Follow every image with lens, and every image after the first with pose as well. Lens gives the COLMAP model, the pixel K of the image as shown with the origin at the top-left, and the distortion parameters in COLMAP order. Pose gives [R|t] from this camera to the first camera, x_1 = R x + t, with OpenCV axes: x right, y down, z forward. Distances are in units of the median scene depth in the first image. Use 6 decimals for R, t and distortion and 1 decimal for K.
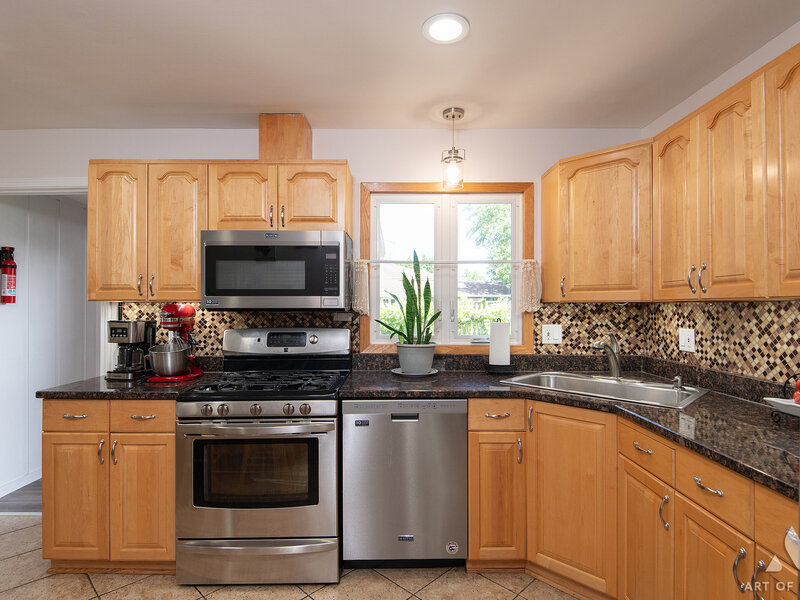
lens RADIAL K [[440.3, 0, 402.0], [0, 440.3, 300.9], [0, 0, 1]] dist [0.003427, -0.000502]
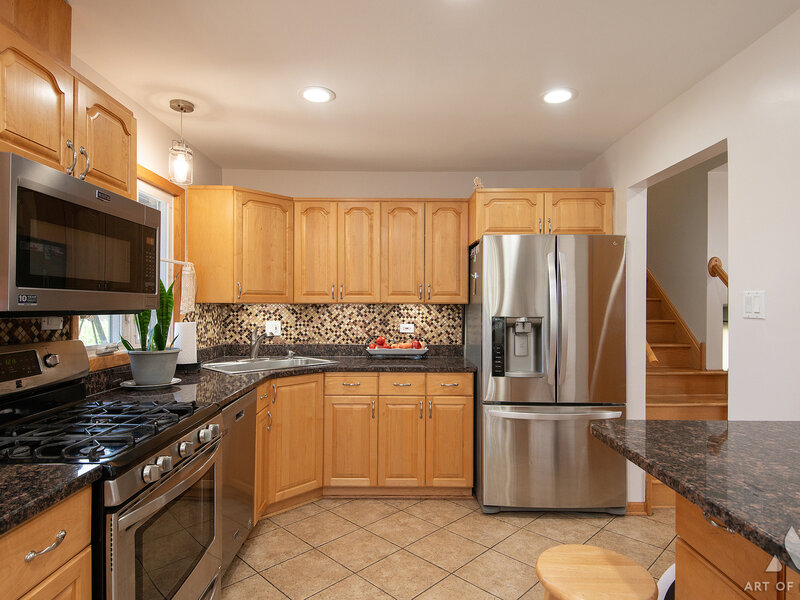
lens RADIAL K [[443.9, 0, 398.6], [0, 443.9, 301.3], [0, 0, 1]] dist [-0.025124, -0.000967]
pose [[0.010540, 0.009534, 0.999899, -0.986926], [-0.011555, 0.999889, -0.009412, 0.004690], [-0.999878, -0.011454, 0.010649, 0.608315]]
